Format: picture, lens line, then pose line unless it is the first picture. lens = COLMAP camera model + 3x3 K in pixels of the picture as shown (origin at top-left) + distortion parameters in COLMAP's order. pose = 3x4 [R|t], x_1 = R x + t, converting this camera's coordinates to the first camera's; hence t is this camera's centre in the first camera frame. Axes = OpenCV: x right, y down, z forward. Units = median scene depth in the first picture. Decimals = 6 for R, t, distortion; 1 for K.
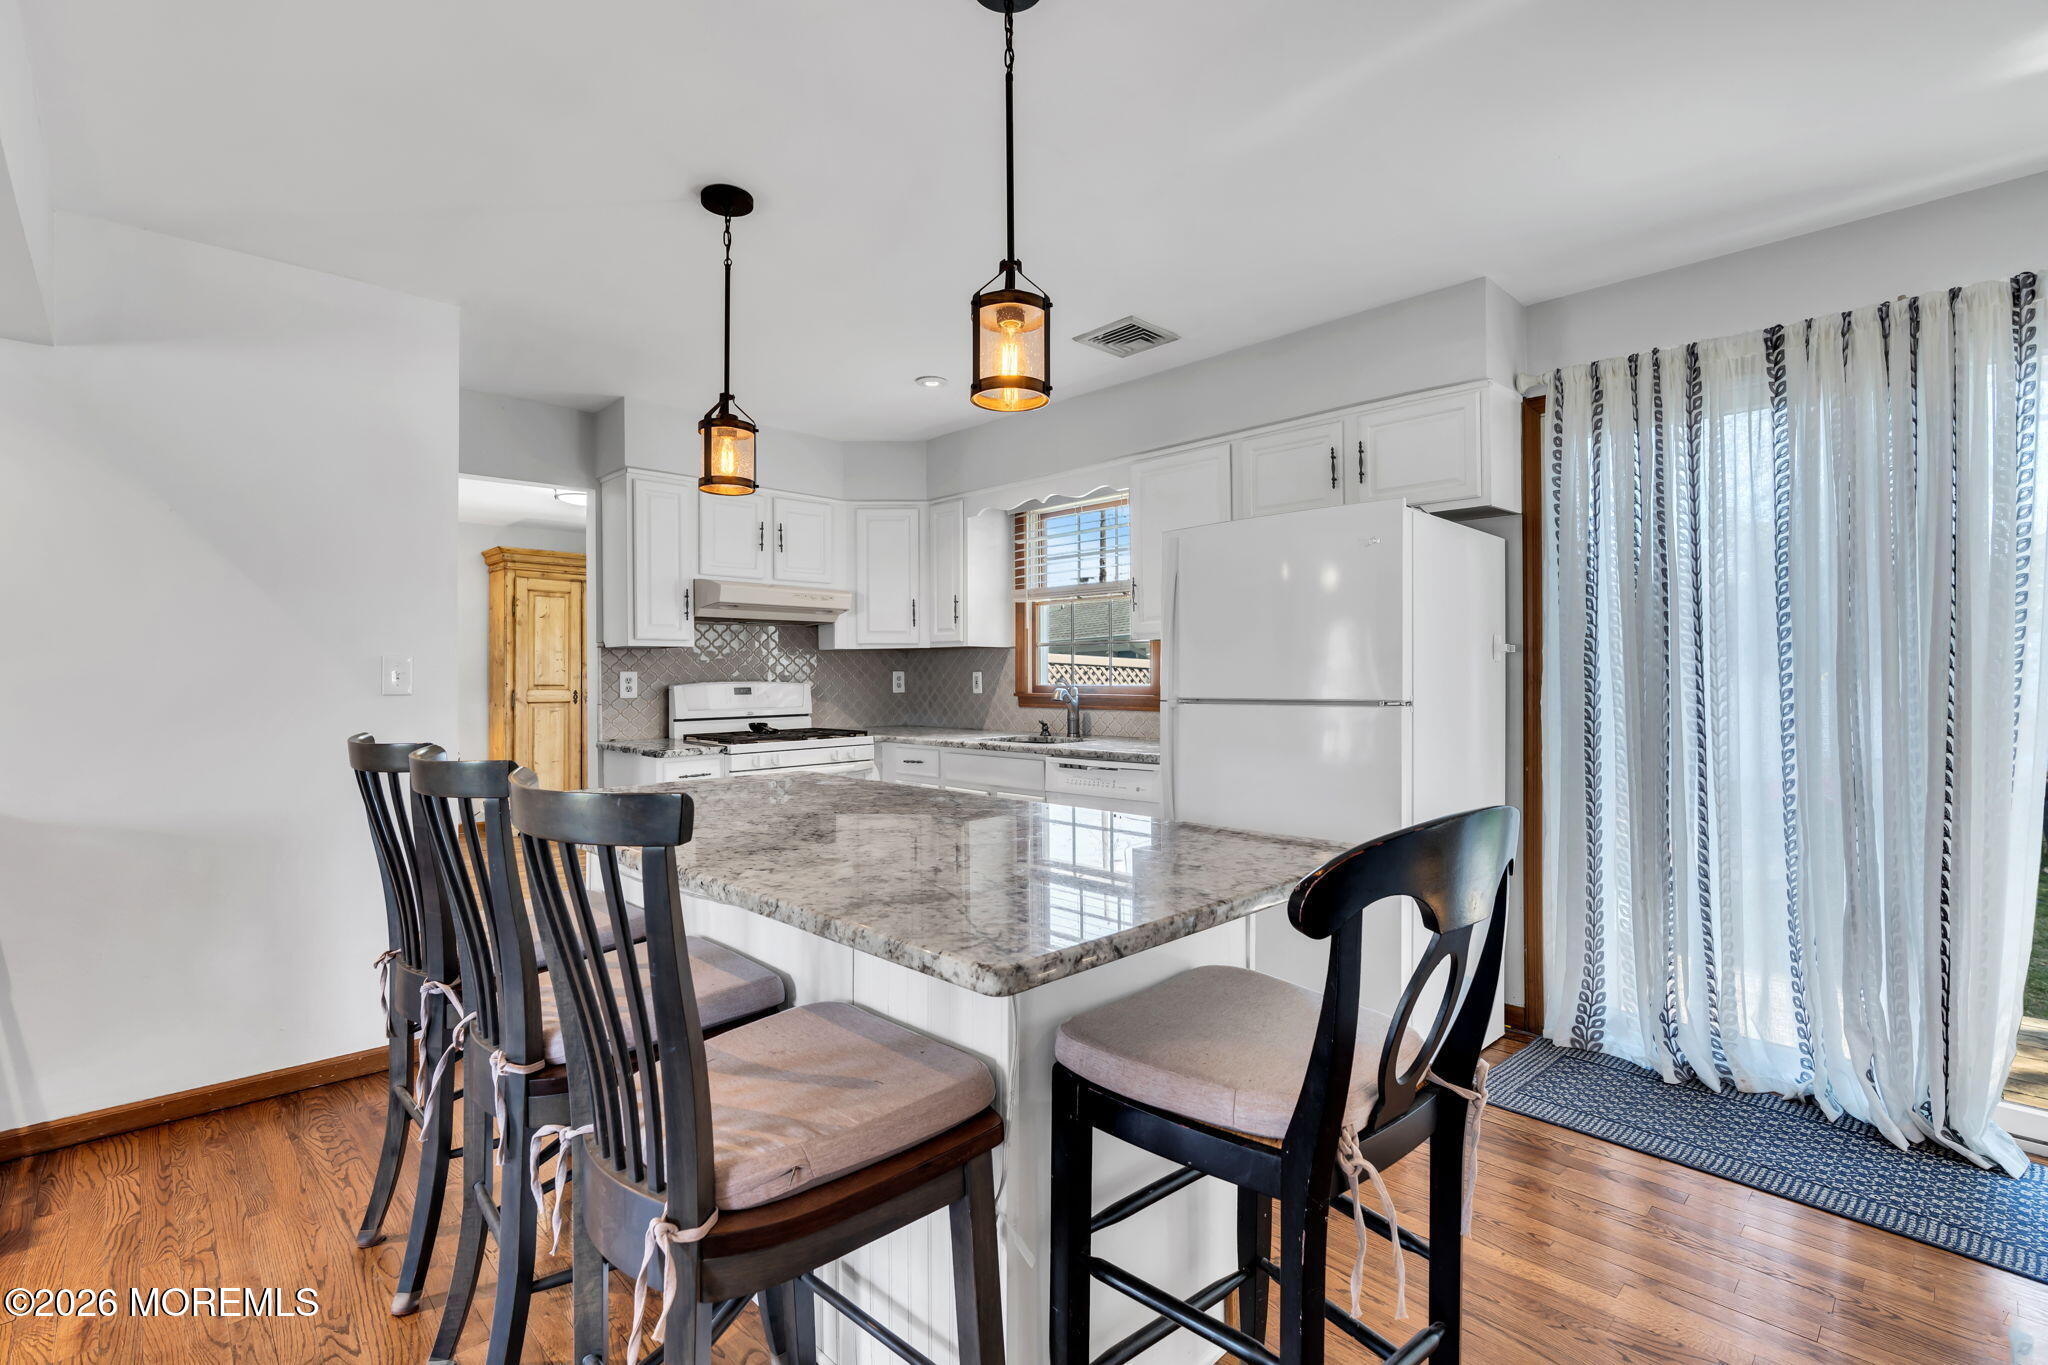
lens RADIAL K [[930.1, 0, 1030.2], [0, 930.1, 682.8], [0, 0, 1]] dist [-0.002680, -0.000199]
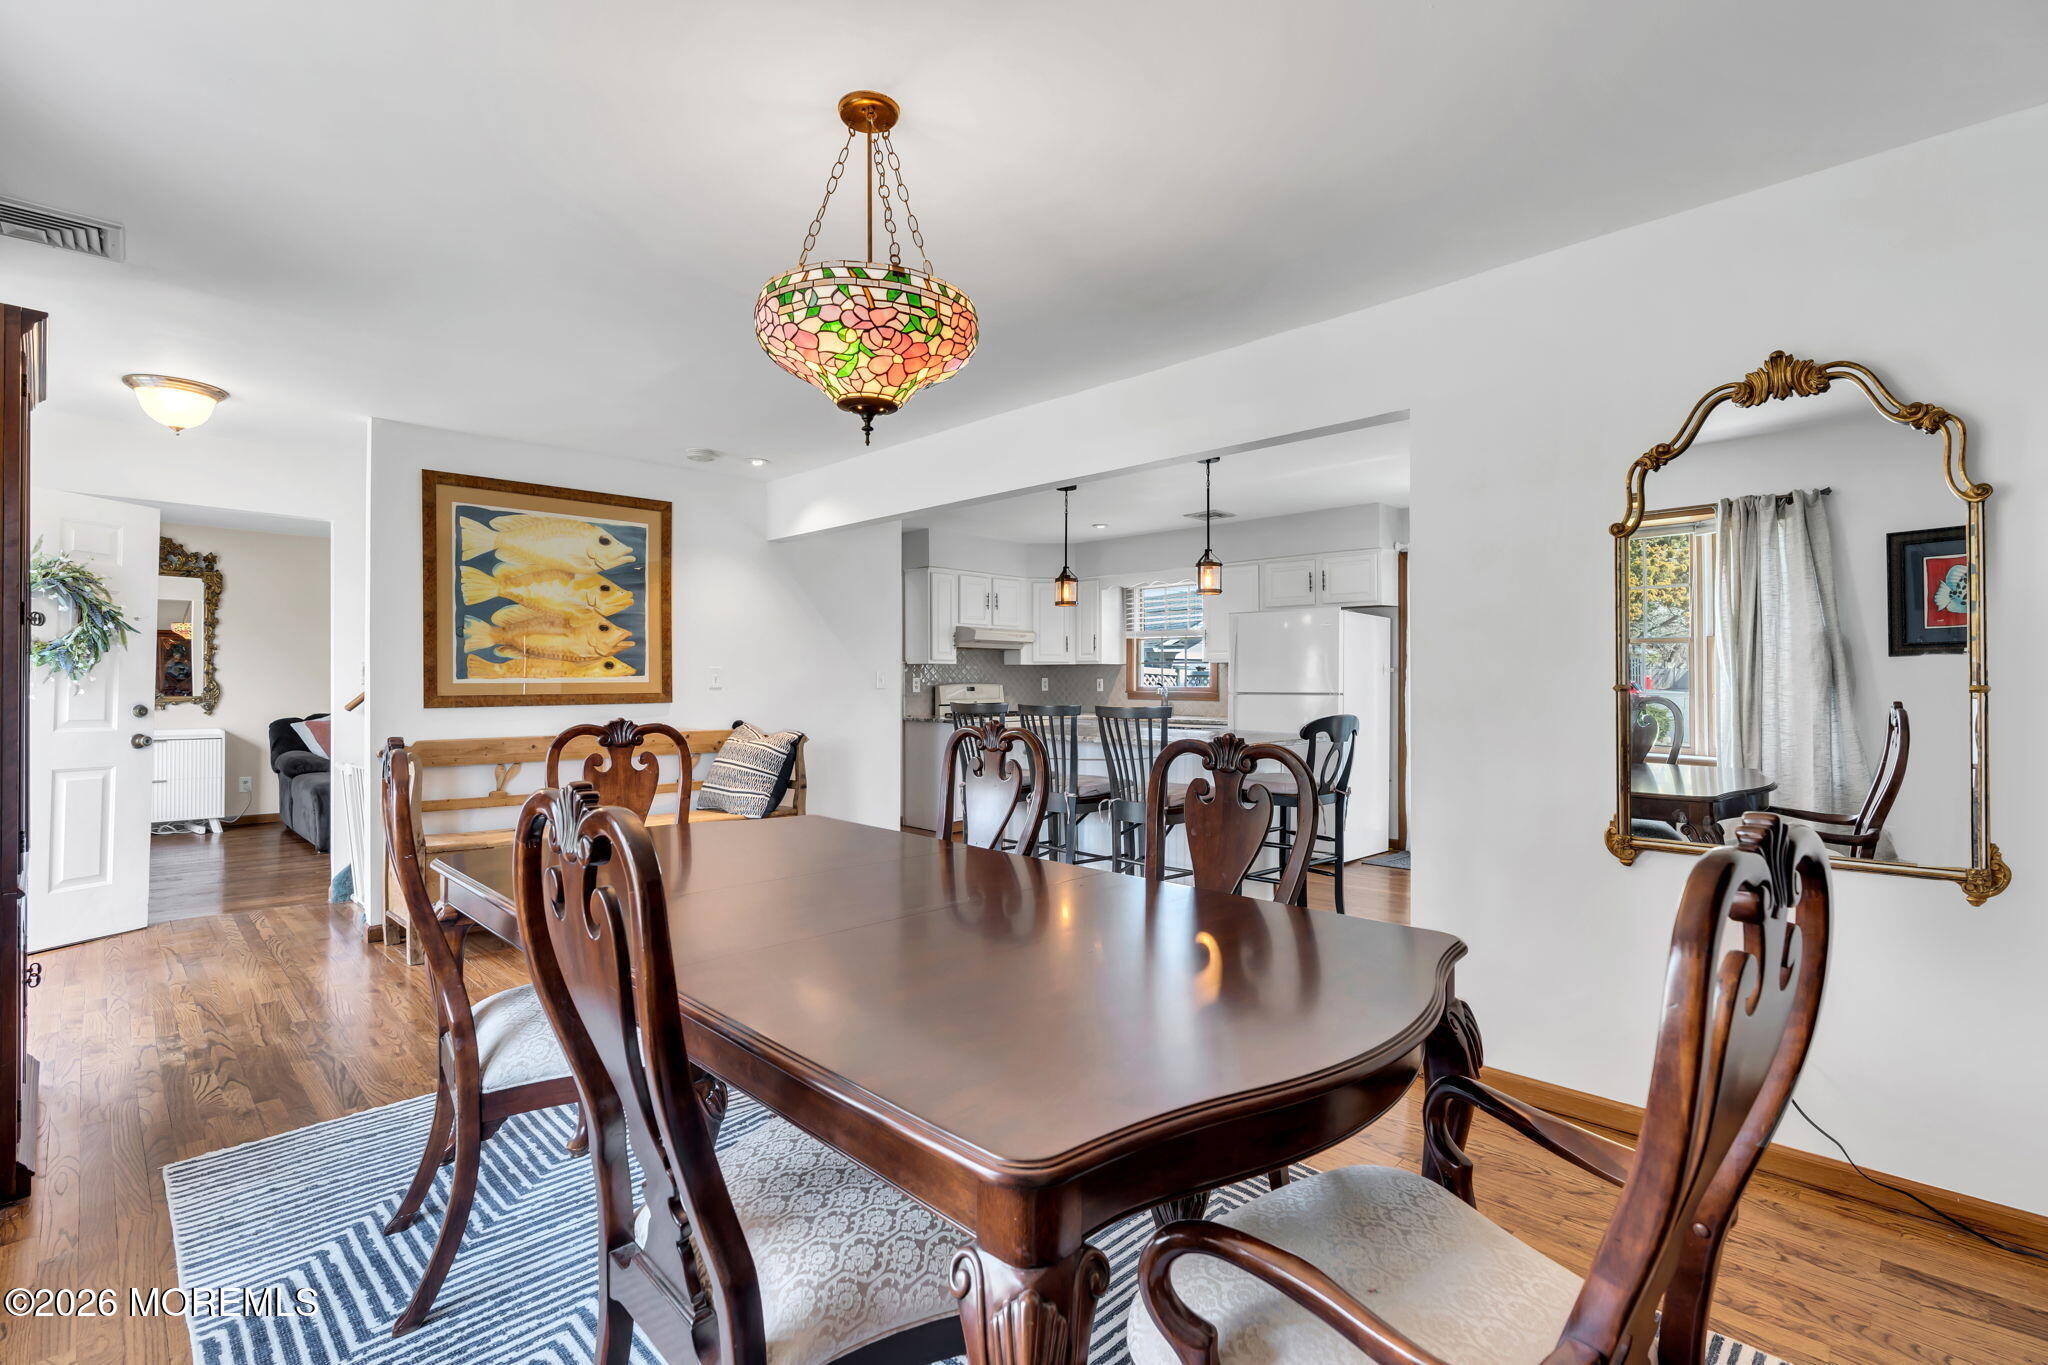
lens RADIAL K [[937.7, 0, 1031.9], [0, 937.7, 685.3], [0, 0, 1]] dist [0.002648, 0.000057]
pose [[0.999567, 0.006818, 0.028616, -0.245355], [-0.006767, 0.999975, -0.001901, 0.004601], [-0.028628, 0.001707, 0.999589, -0.747272]]
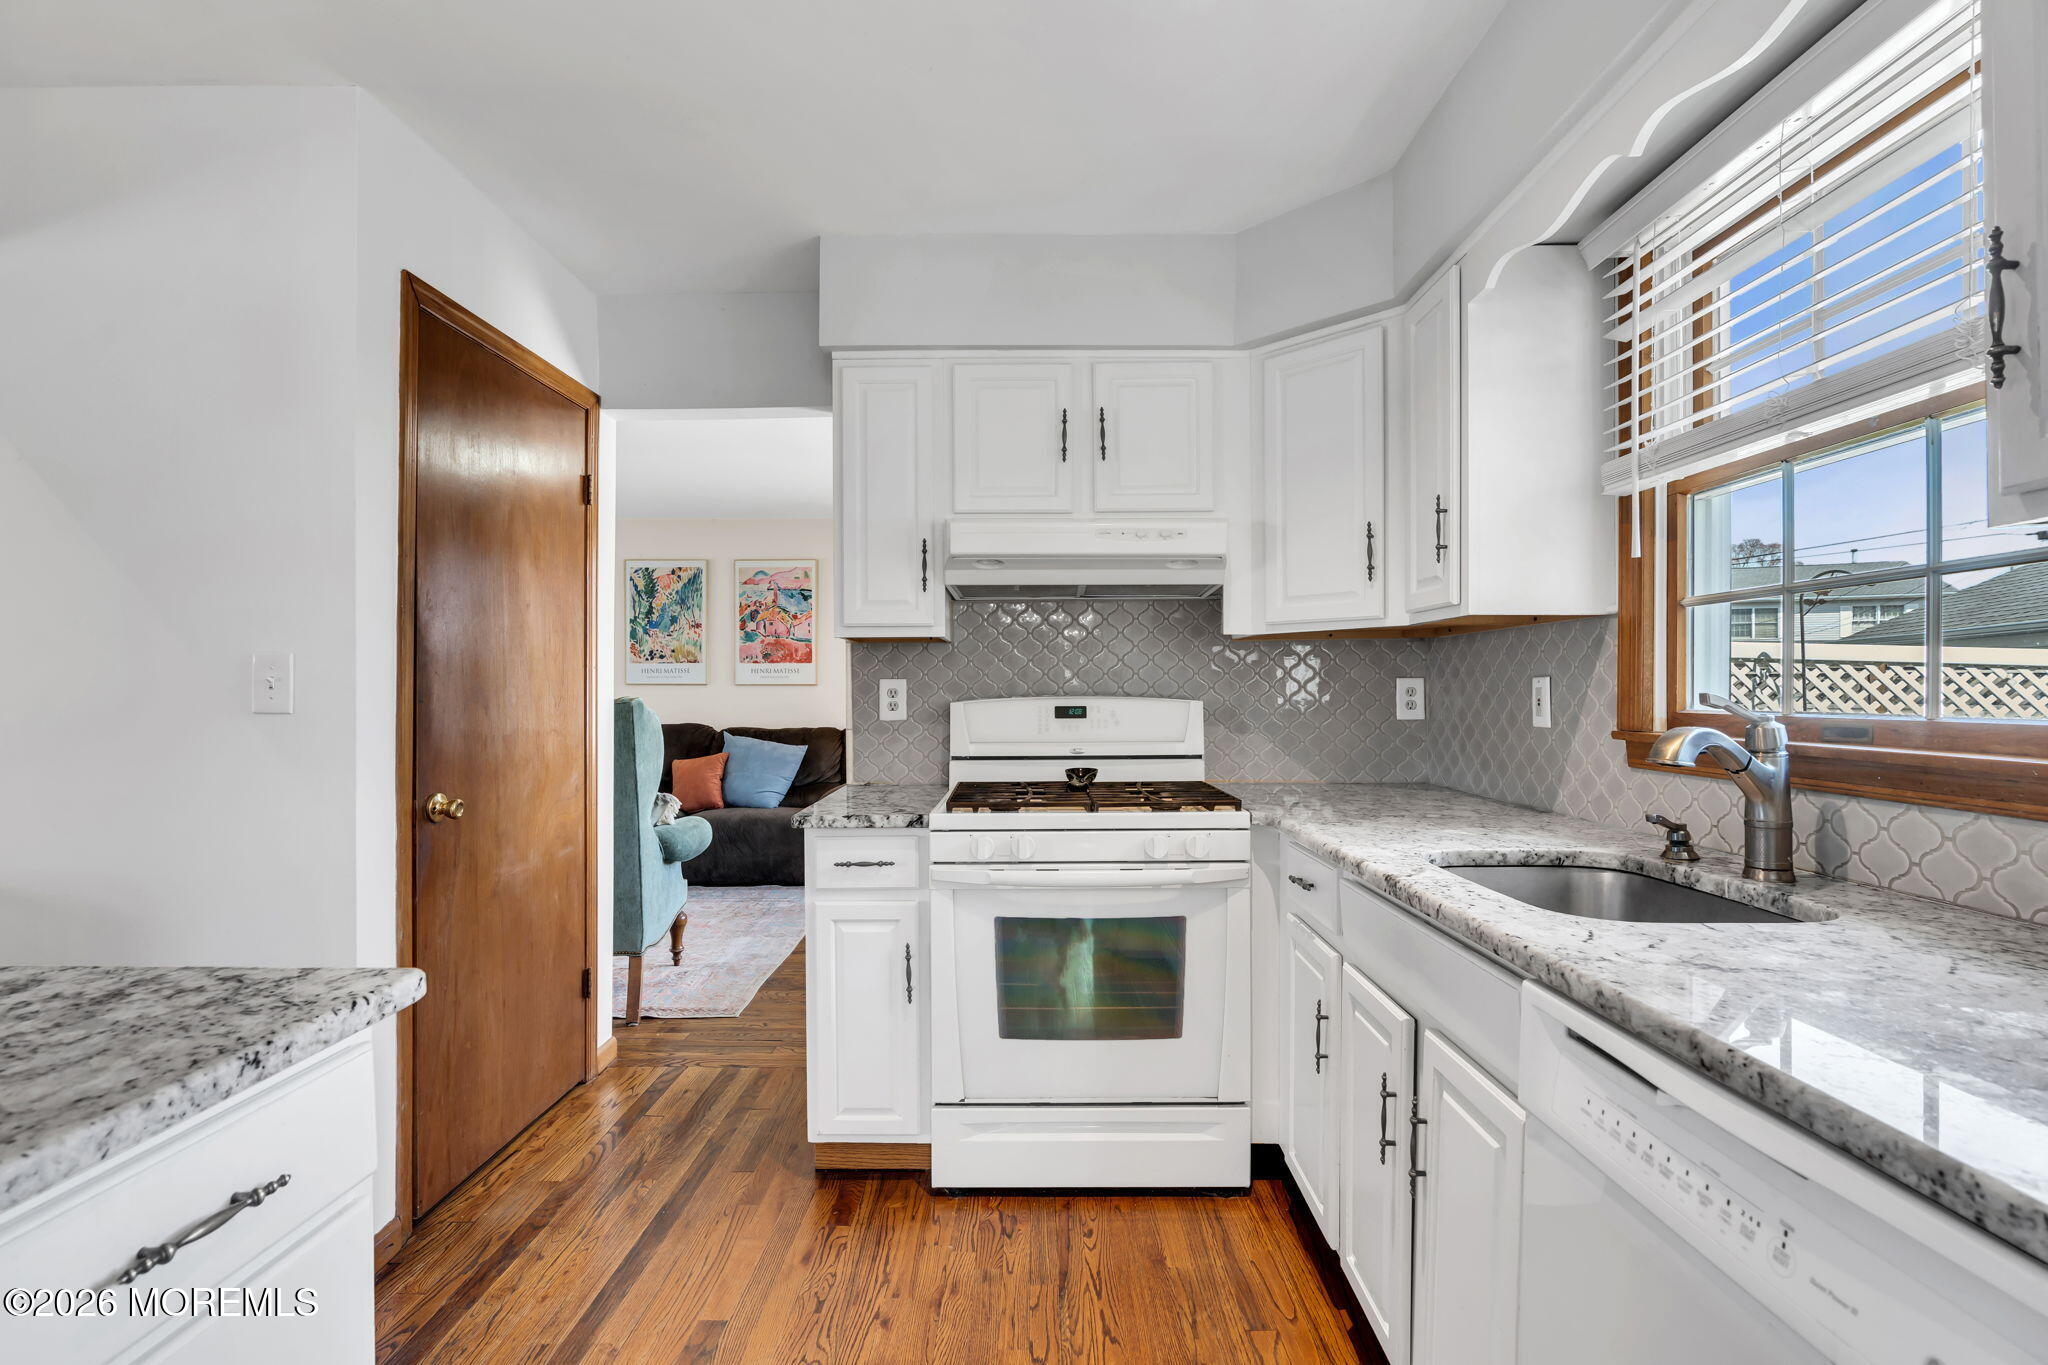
lens RADIAL K [[937.7, 0, 1031.9], [0, 937.7, 685.3], [0, 0, 1]] dist [0.002648, 0.000057]
pose [[0.714370, 0.000154, -0.699768, 0.085422], [-0.006806, 0.999954, -0.006727, -0.003992], [0.699735, 0.009568, 0.714338, 0.556925]]
